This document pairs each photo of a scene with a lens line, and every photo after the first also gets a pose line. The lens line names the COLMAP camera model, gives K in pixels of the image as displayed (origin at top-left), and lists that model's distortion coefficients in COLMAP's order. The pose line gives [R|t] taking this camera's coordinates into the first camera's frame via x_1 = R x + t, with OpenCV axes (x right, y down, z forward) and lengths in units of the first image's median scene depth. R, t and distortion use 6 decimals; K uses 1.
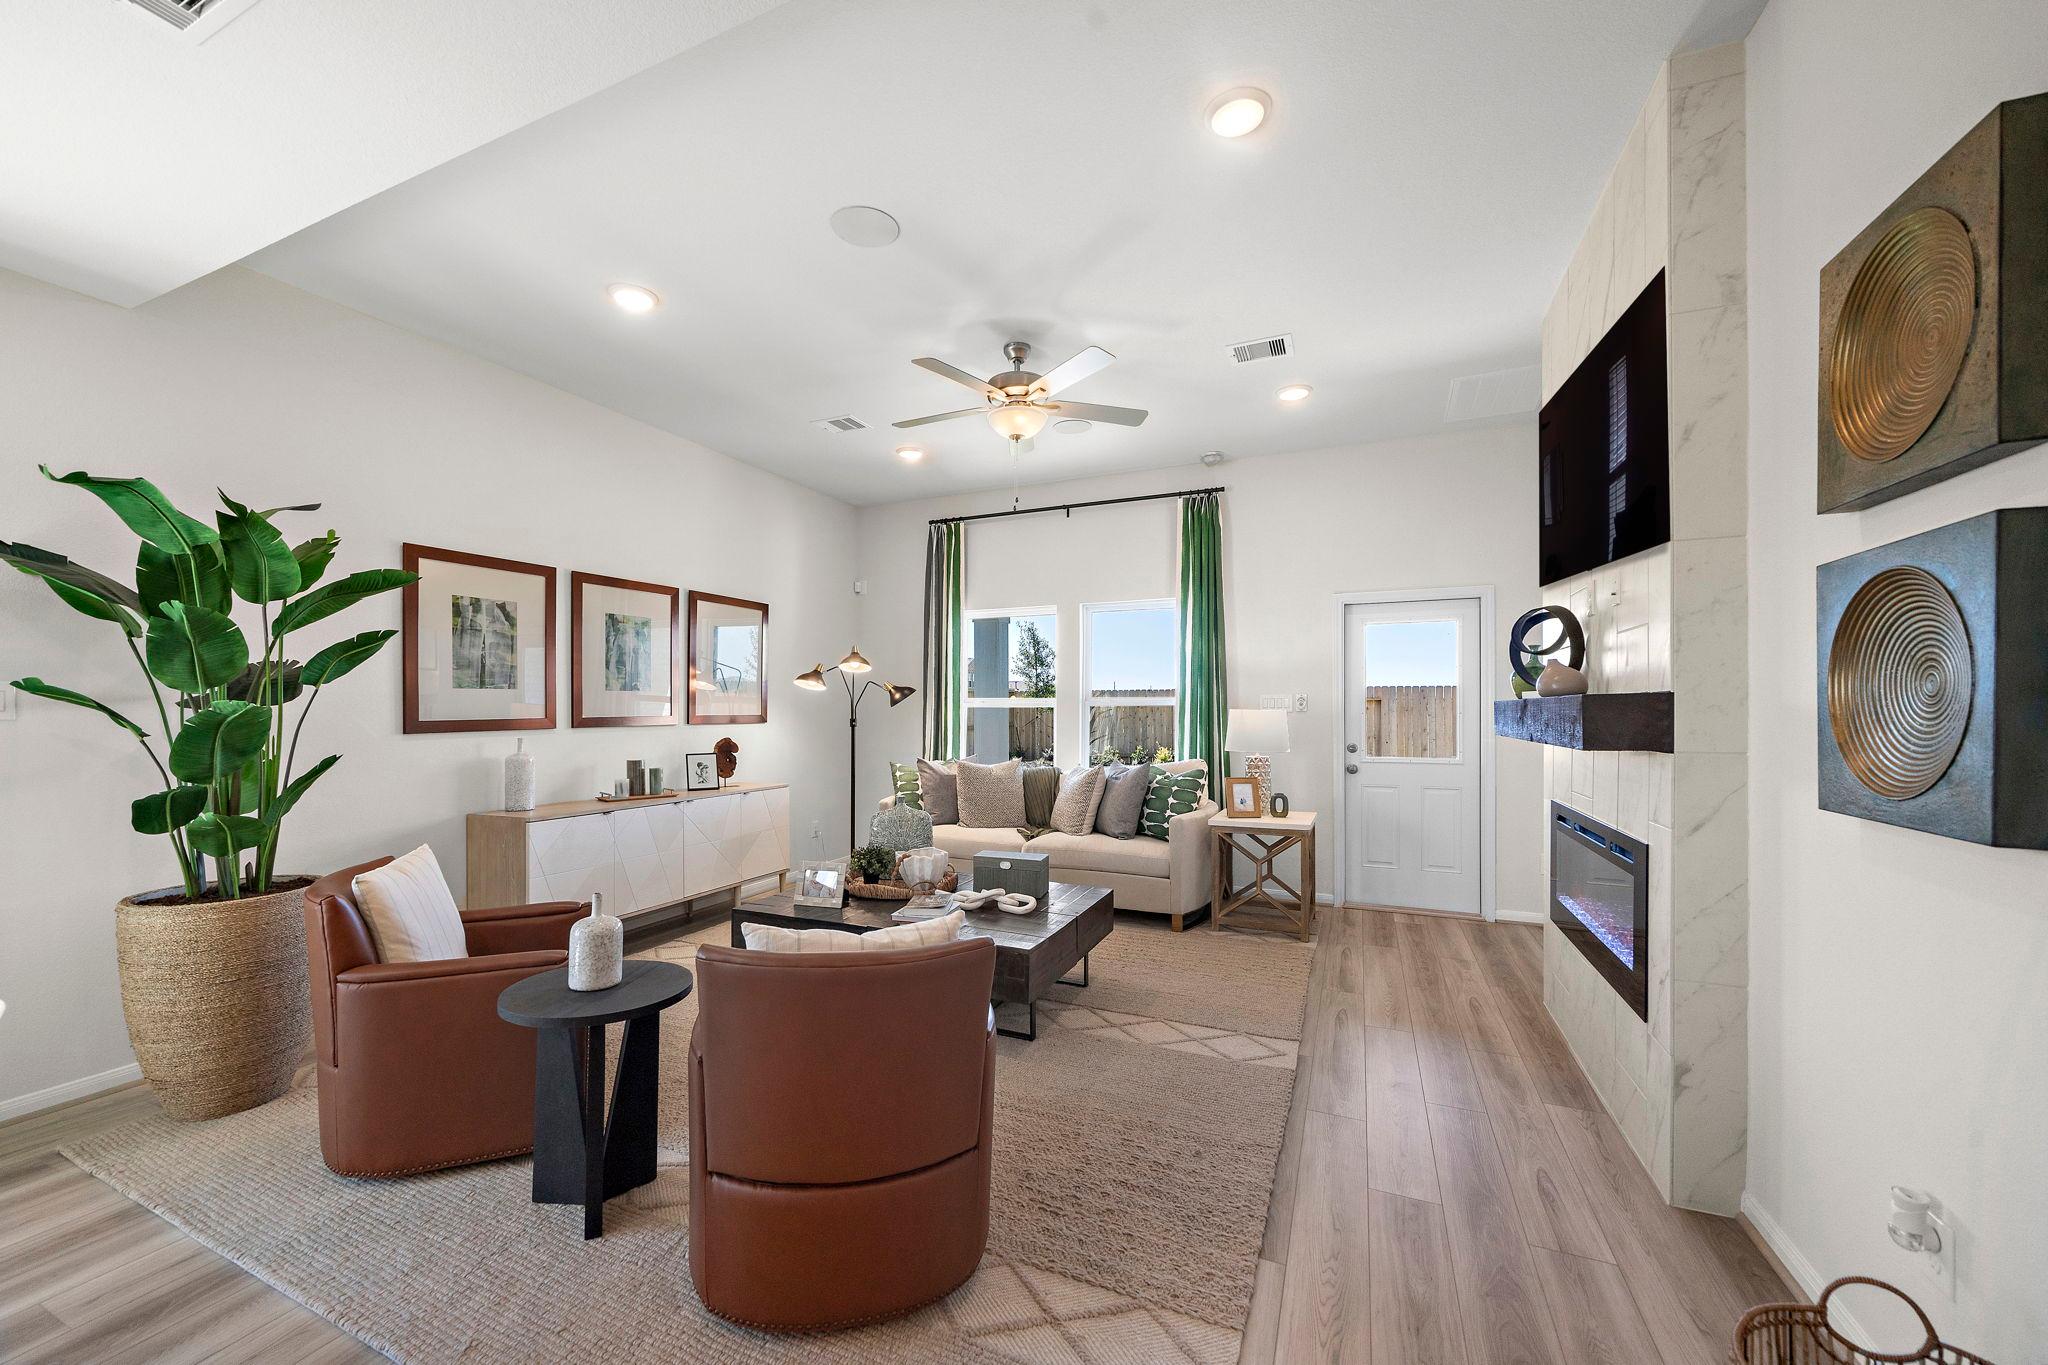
lens RADIAL K [[780.2, 0, 987.5], [0, 780.2, 709.1], [0, 0, 1]] dist [-0.003071, -0.000262]
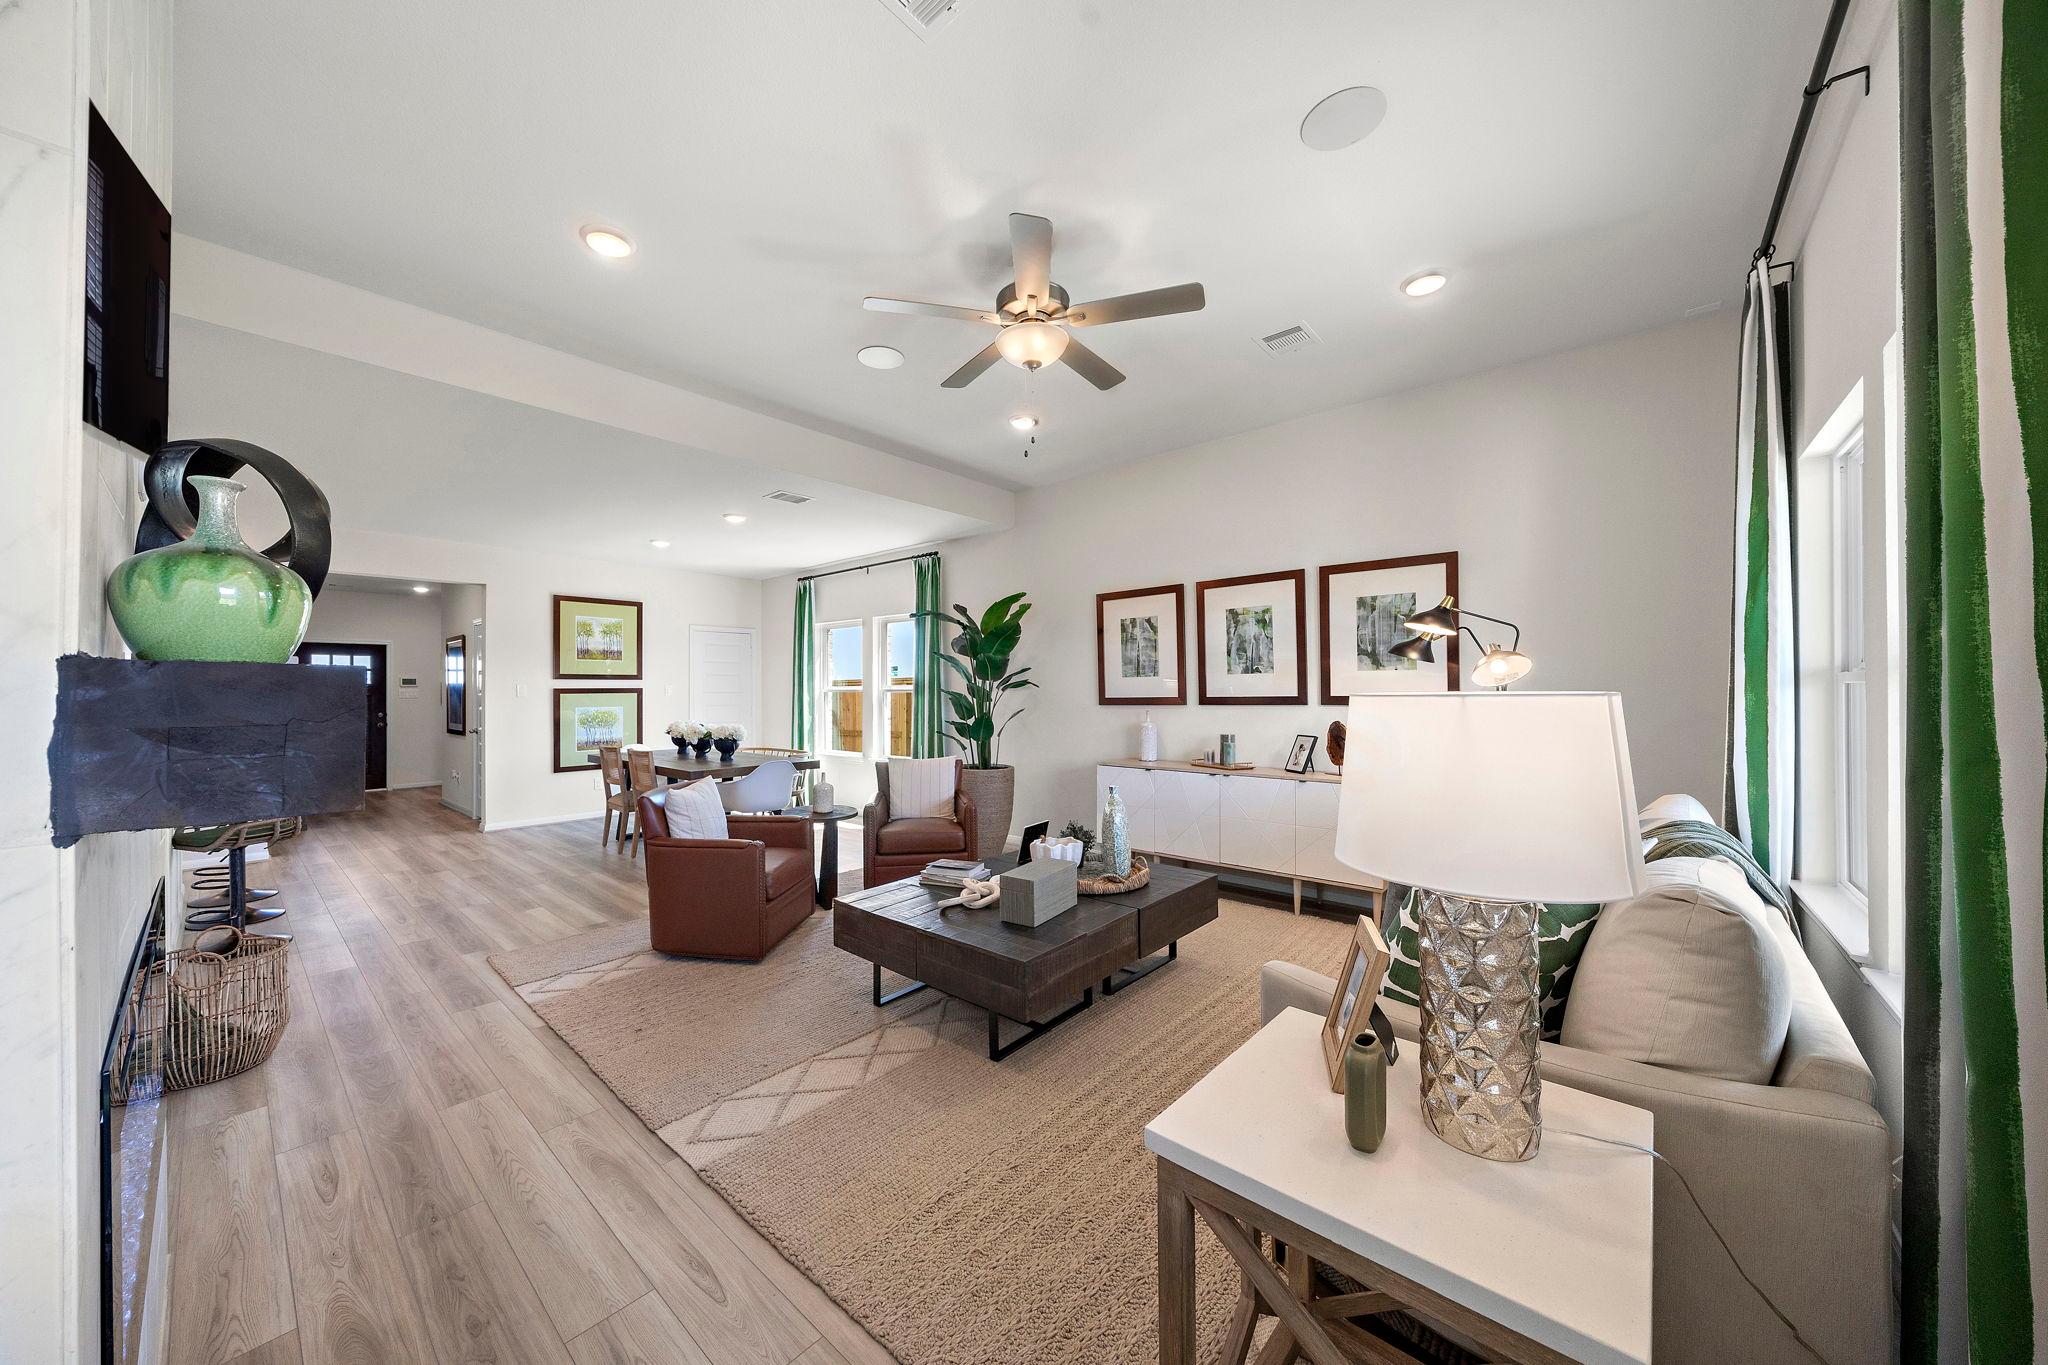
lens RADIAL K [[693.7, 0, 1011.5], [0, 693.7, 682.9], [0, 0, 1]] dist [-0.003183, 0.000054]
pose [[-0.262874, -0.007227, -0.964803, 0.688517], [0.007448, 0.999927, -0.009519, -0.003467], [0.964801, -0.009688, -0.262801, 1.064338]]
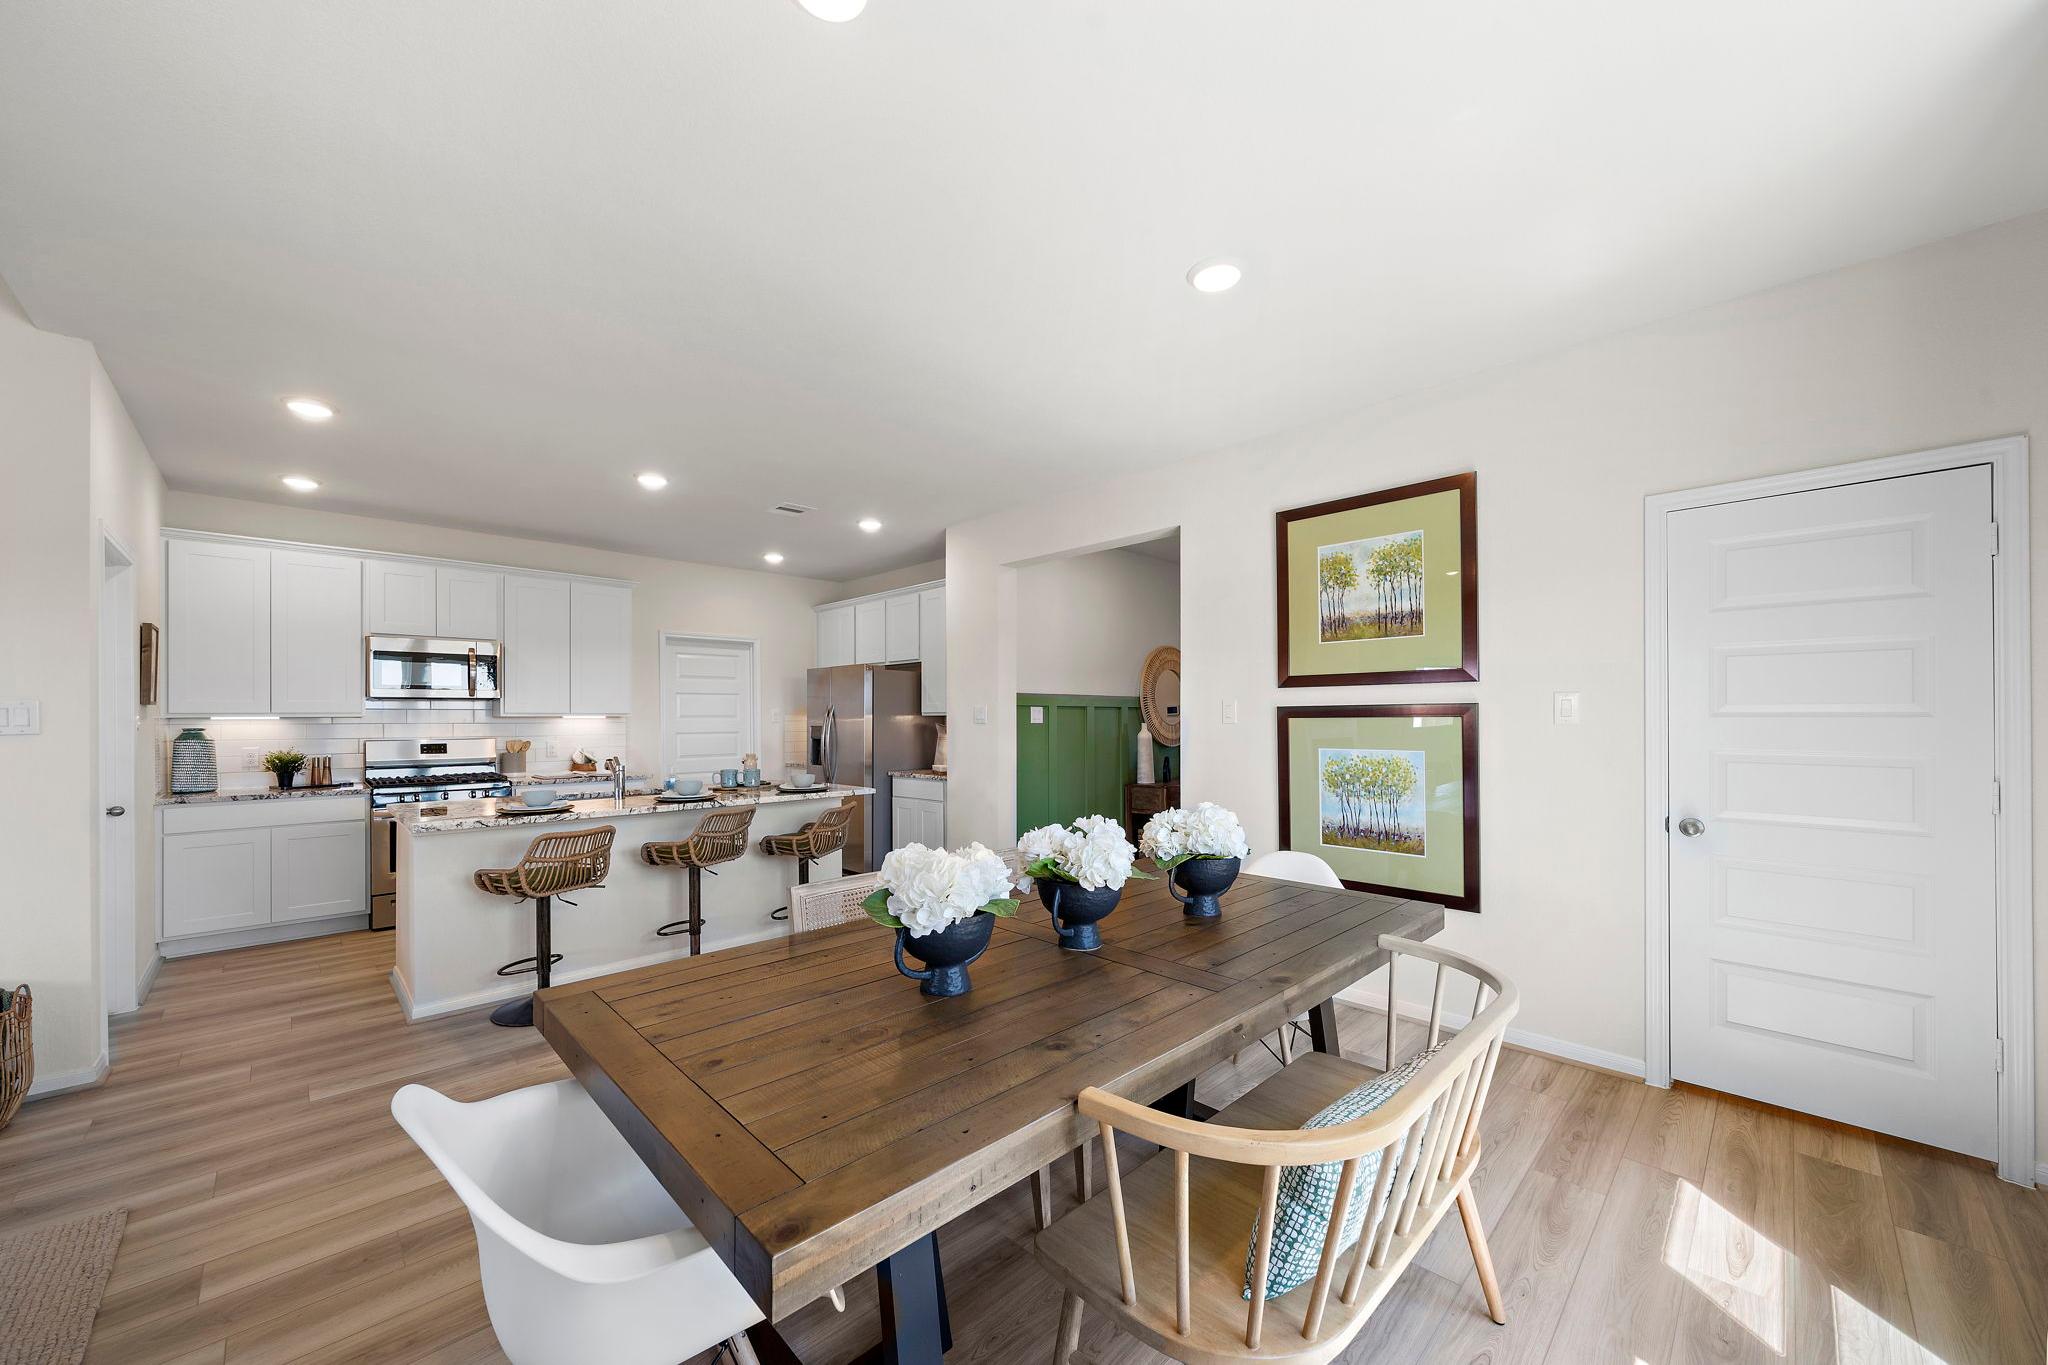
lens RADIAL K [[780.2, 0, 1015.3], [0, 780.2, 717.7], [0, 0, 1]] dist [-0.003071, -0.000262]
pose [[-0.941809, 0.003451, 0.336132, -0.704501], [0.002309, 0.999990, -0.003796, 0.001264], [-0.336141, -0.002799, -0.941807, 0.495869]]
